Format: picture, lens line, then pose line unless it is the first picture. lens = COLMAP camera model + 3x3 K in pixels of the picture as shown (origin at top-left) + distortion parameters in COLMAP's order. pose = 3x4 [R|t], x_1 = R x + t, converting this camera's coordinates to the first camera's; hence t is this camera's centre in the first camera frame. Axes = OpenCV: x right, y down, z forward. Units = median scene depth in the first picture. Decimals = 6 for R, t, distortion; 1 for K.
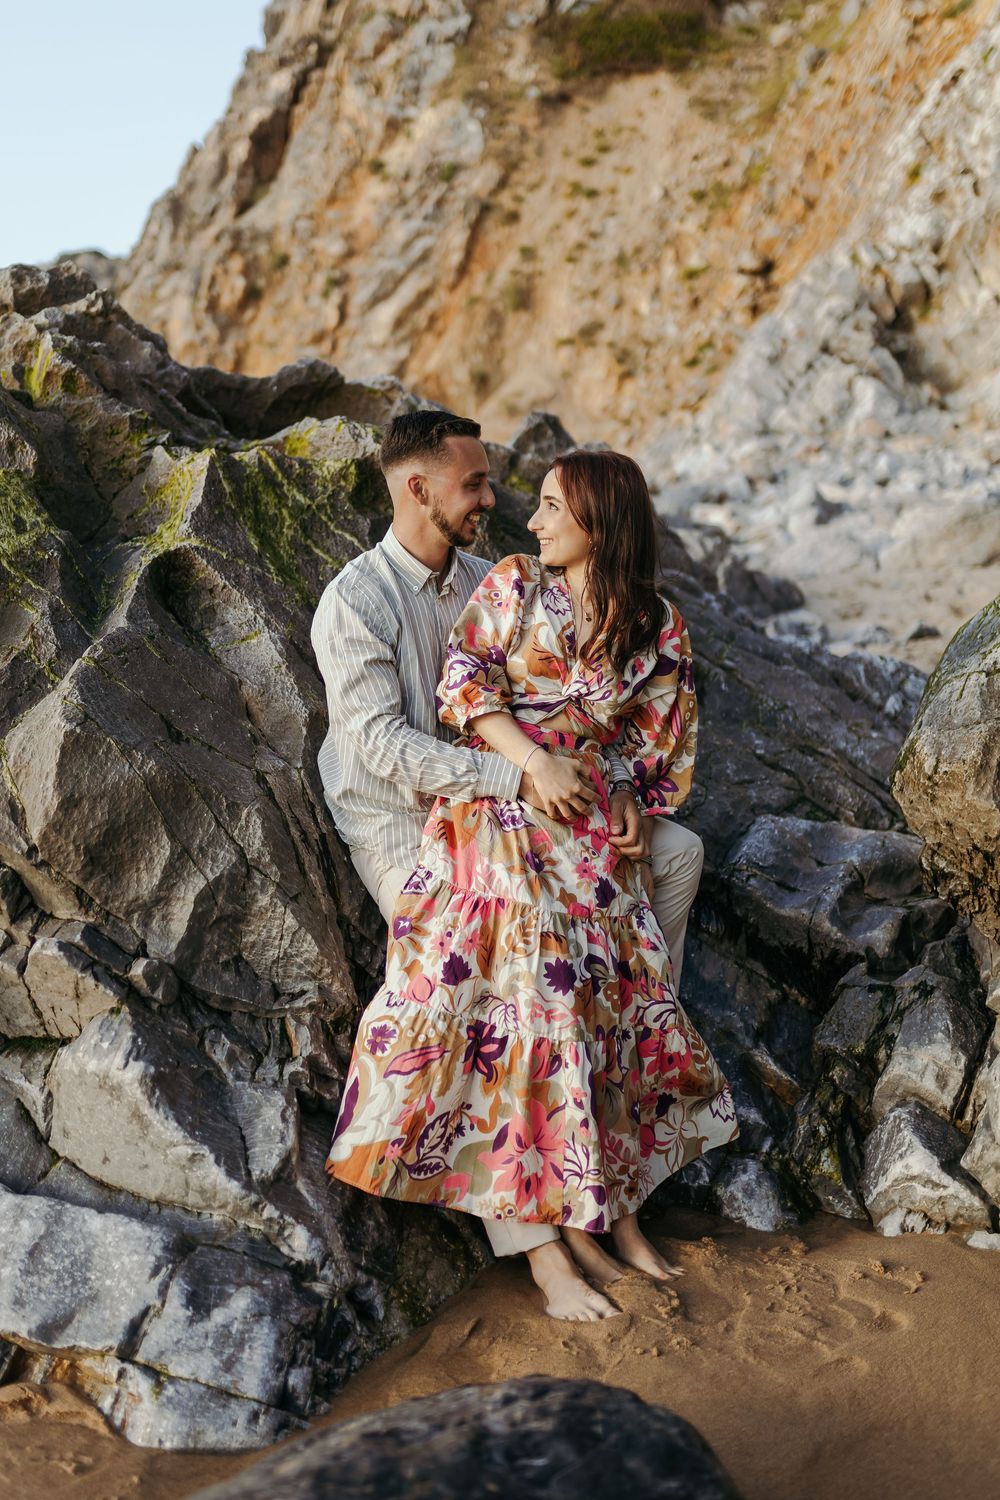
lens RADIAL K [[1561.6, 0, 500.0], [0, 1561.6, 750.0], [0, 0, 1]] dist [0.006445, 0.057001]
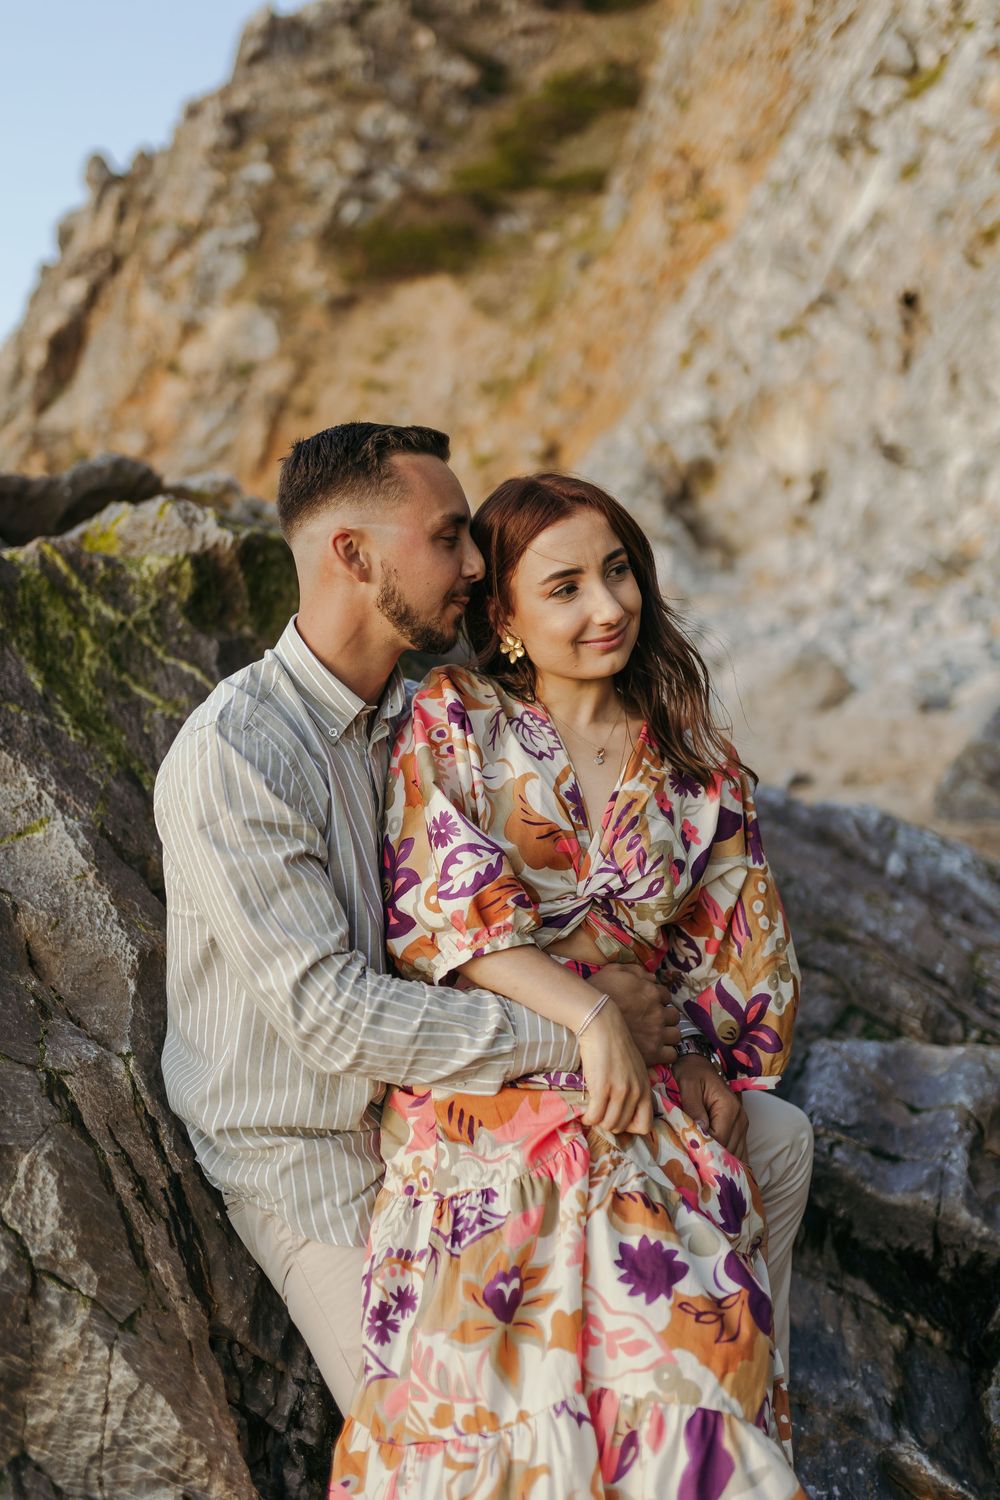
lens RADIAL K [[1465.2, 0, 497.4], [0, 1465.2, 771.8], [0, 0, 1]] dist [0.001038, 0.005191]
pose [[0.990166, -0.055950, 0.128218, -0.048654], [0.068174, 0.993327, -0.093023, -0.026670], [-0.122158, 0.100849, 0.987374, 0.379557]]
